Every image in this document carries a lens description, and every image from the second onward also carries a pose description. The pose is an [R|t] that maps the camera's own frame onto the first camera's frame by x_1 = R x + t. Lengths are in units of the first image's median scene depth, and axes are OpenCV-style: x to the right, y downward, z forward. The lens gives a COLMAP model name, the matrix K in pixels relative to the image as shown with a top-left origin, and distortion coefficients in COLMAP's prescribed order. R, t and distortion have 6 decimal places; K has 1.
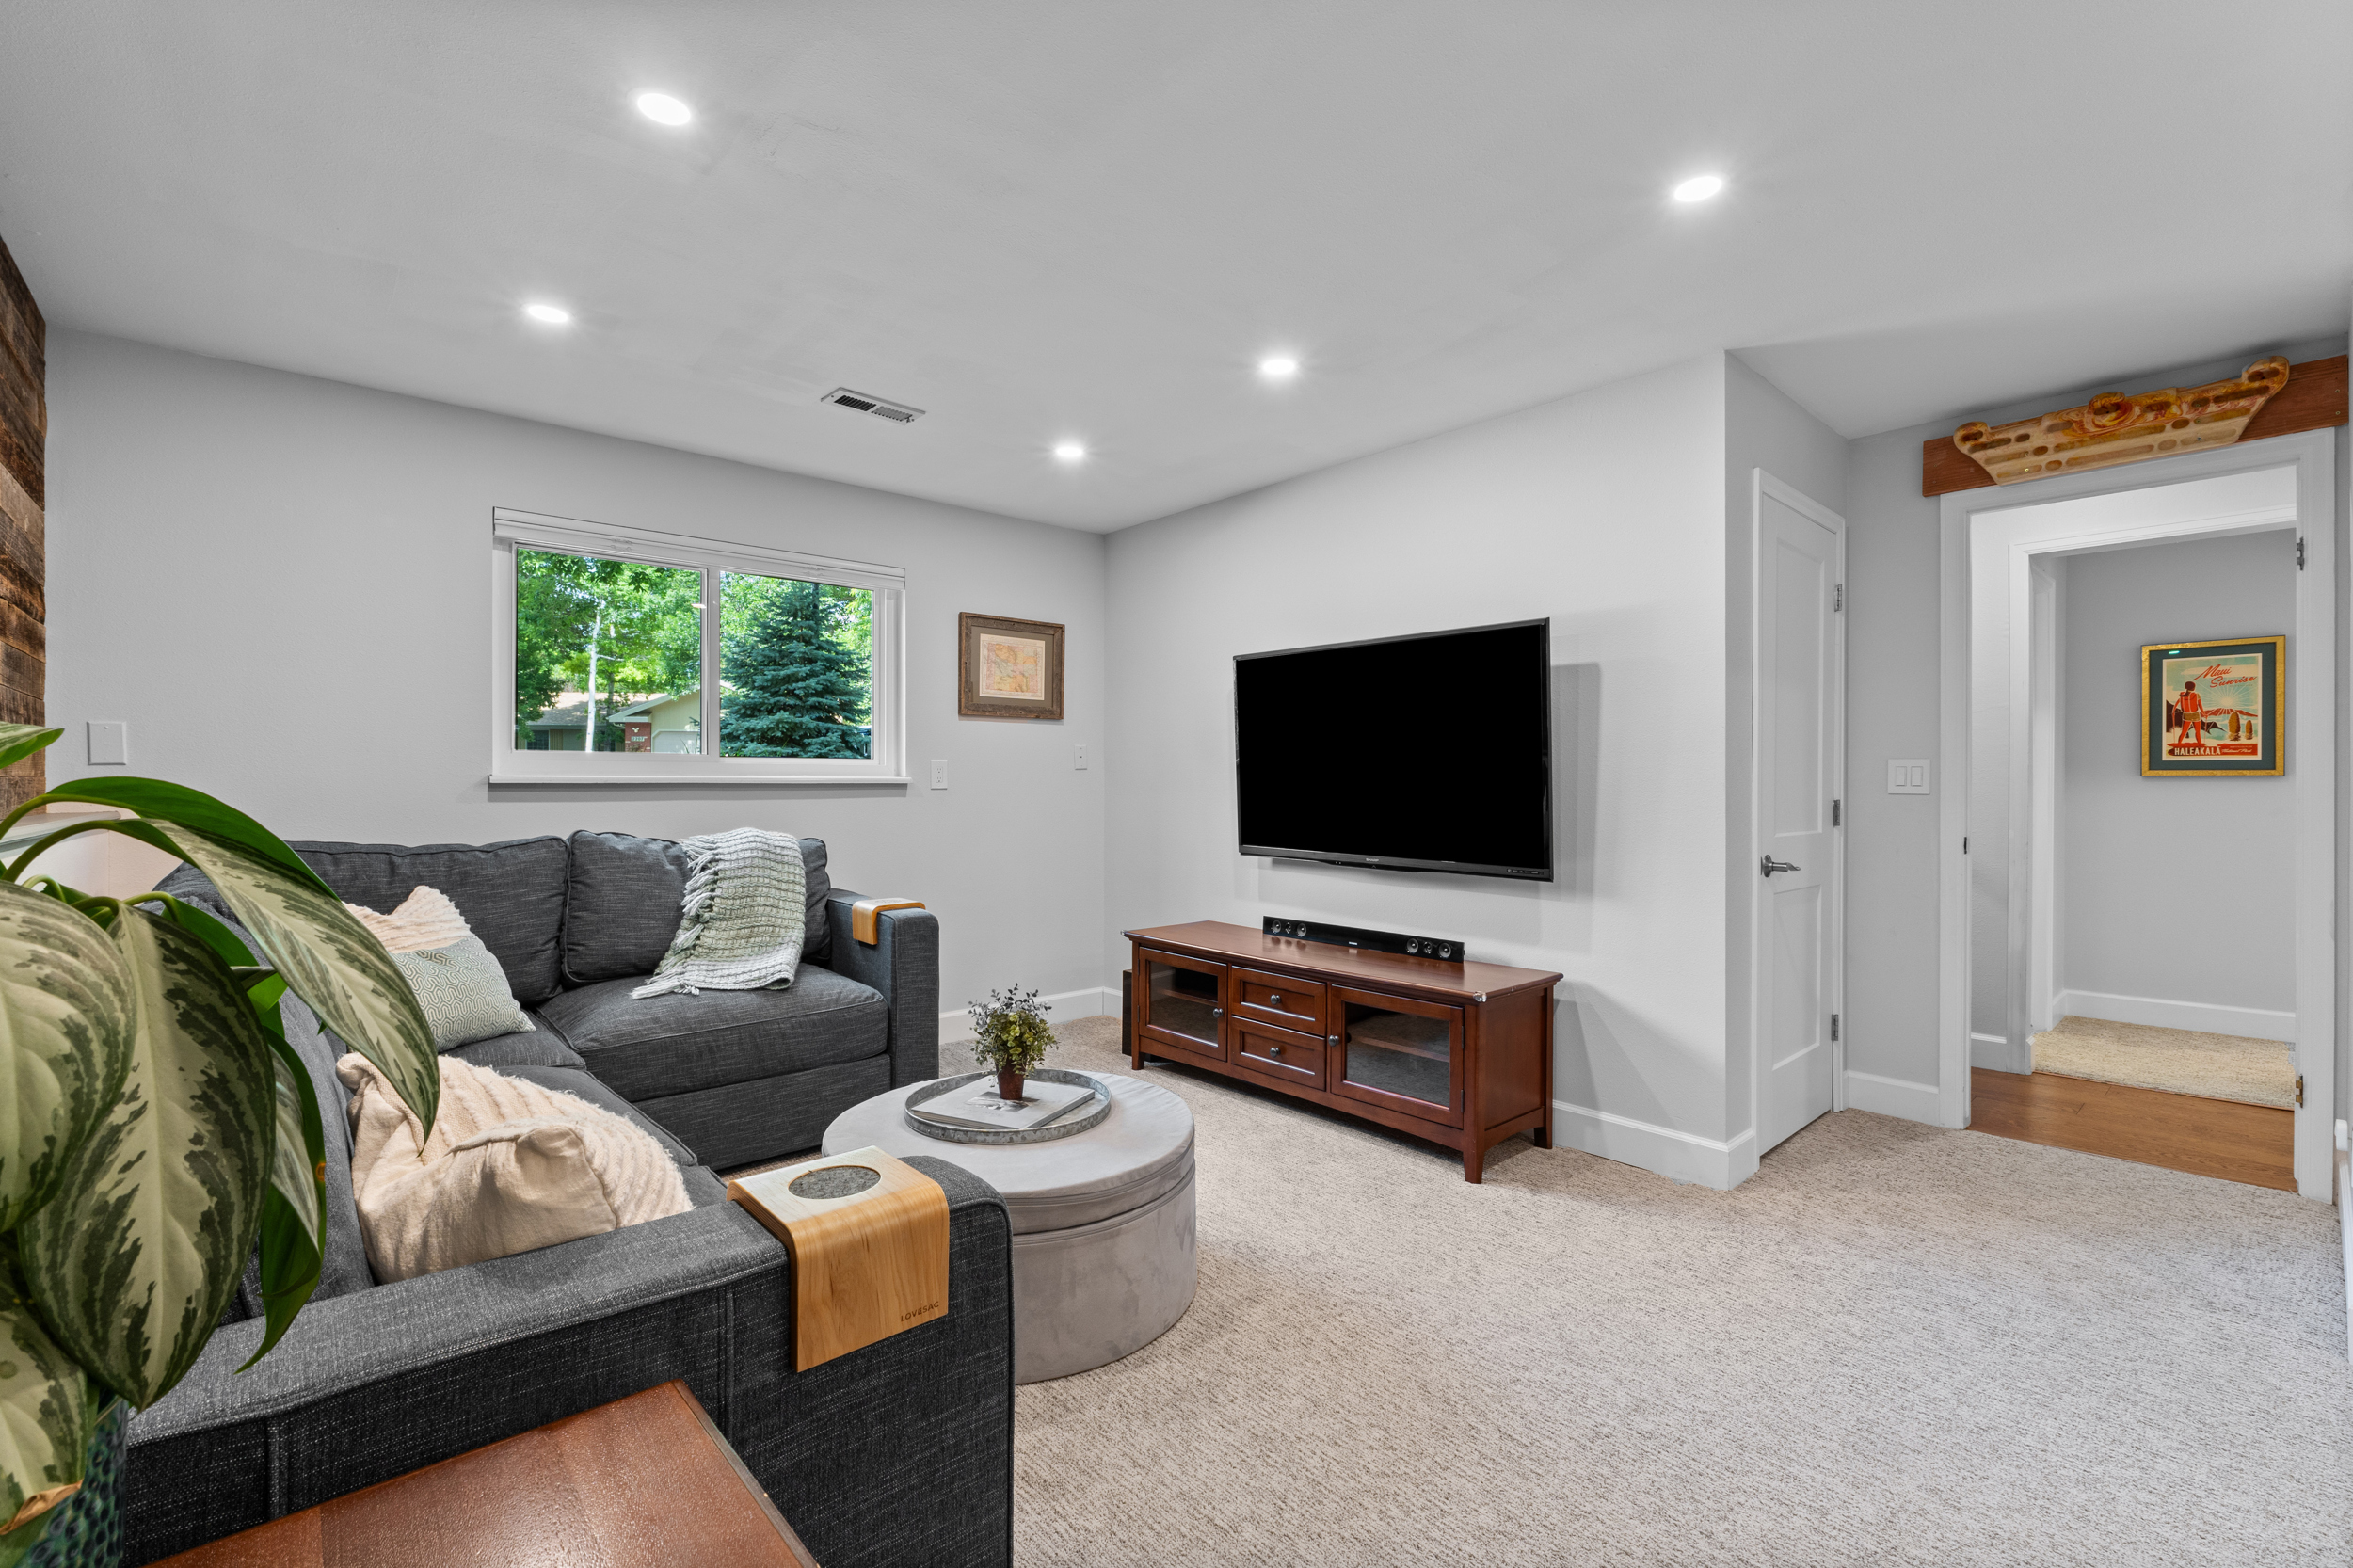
lens RADIAL K [[1040.5, 0, 1210.8], [0, 1040.5, 779.3], [0, 0, 1]] dist [-0.010570, 0.001399]
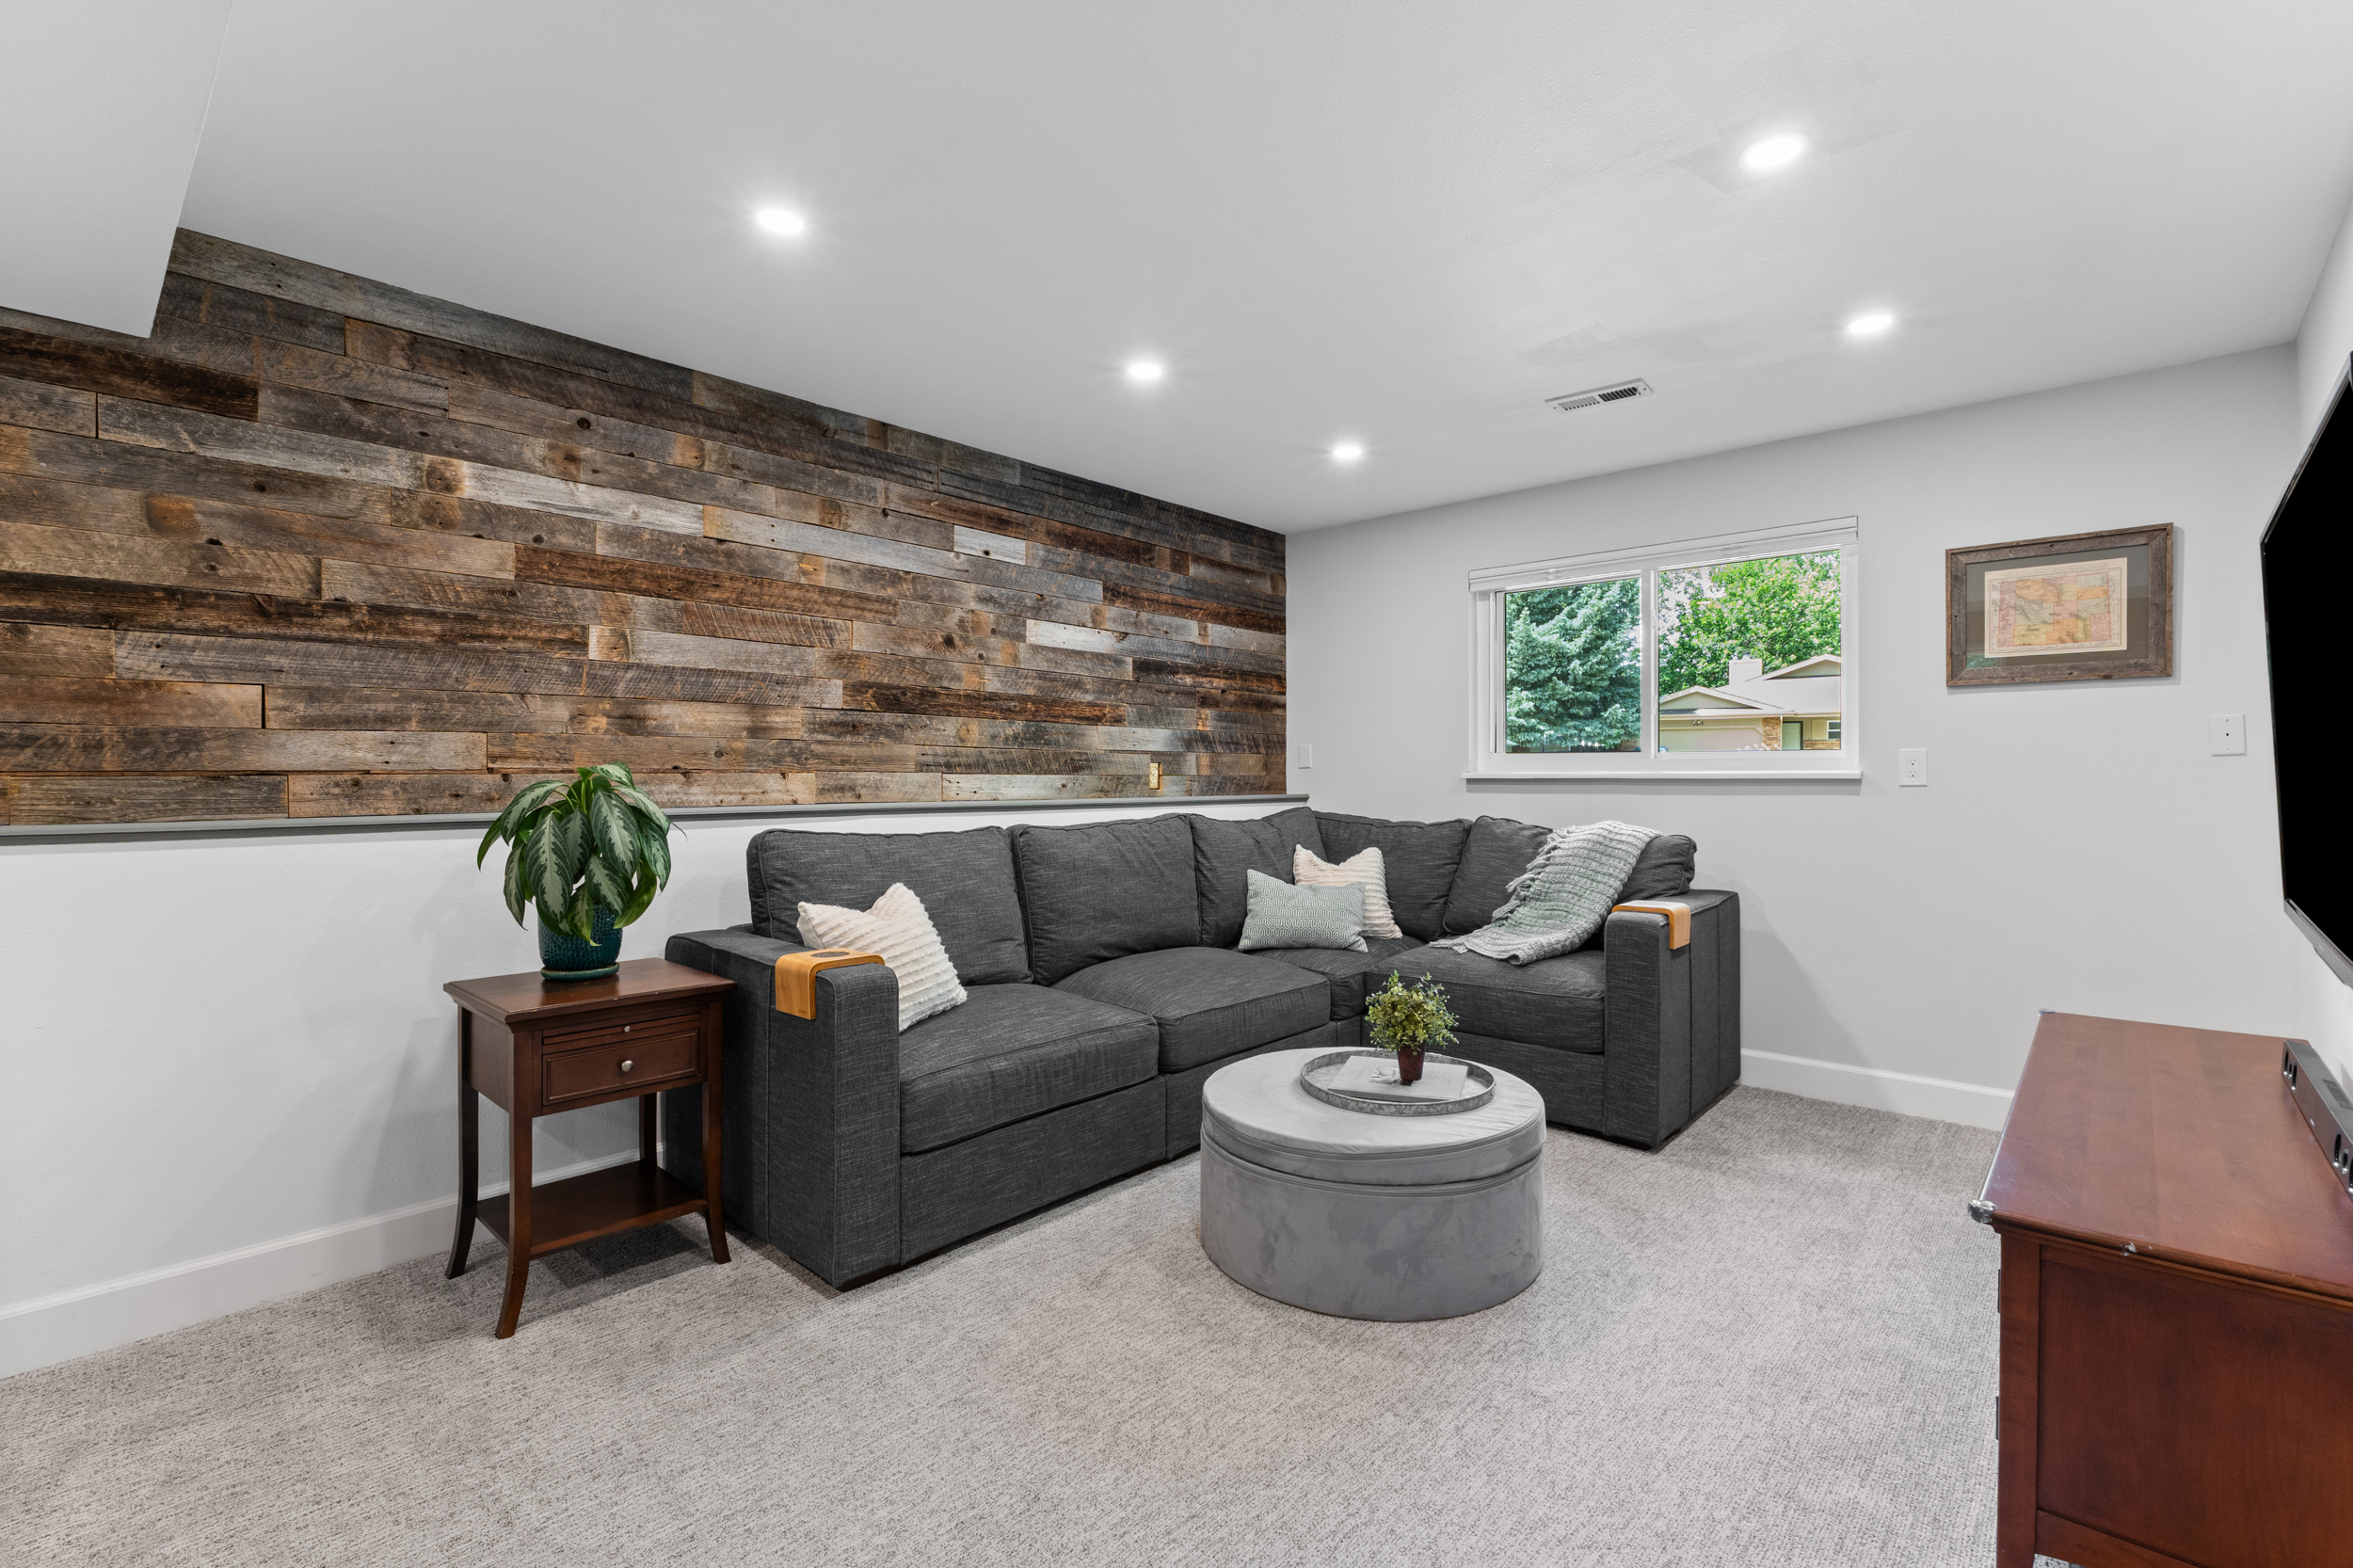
lens RADIAL K [[1040.5, 0, 1175.1], [0, 1040.5, 784.6], [0, 0, 1]] dist [-0.010570, 0.001399]
pose [[0.094008, 0.006507, -0.995550, 0.597106], [0.005955, 0.999957, 0.007098, 0.000302], [0.995554, -0.006596, 0.093965, 0.490279]]
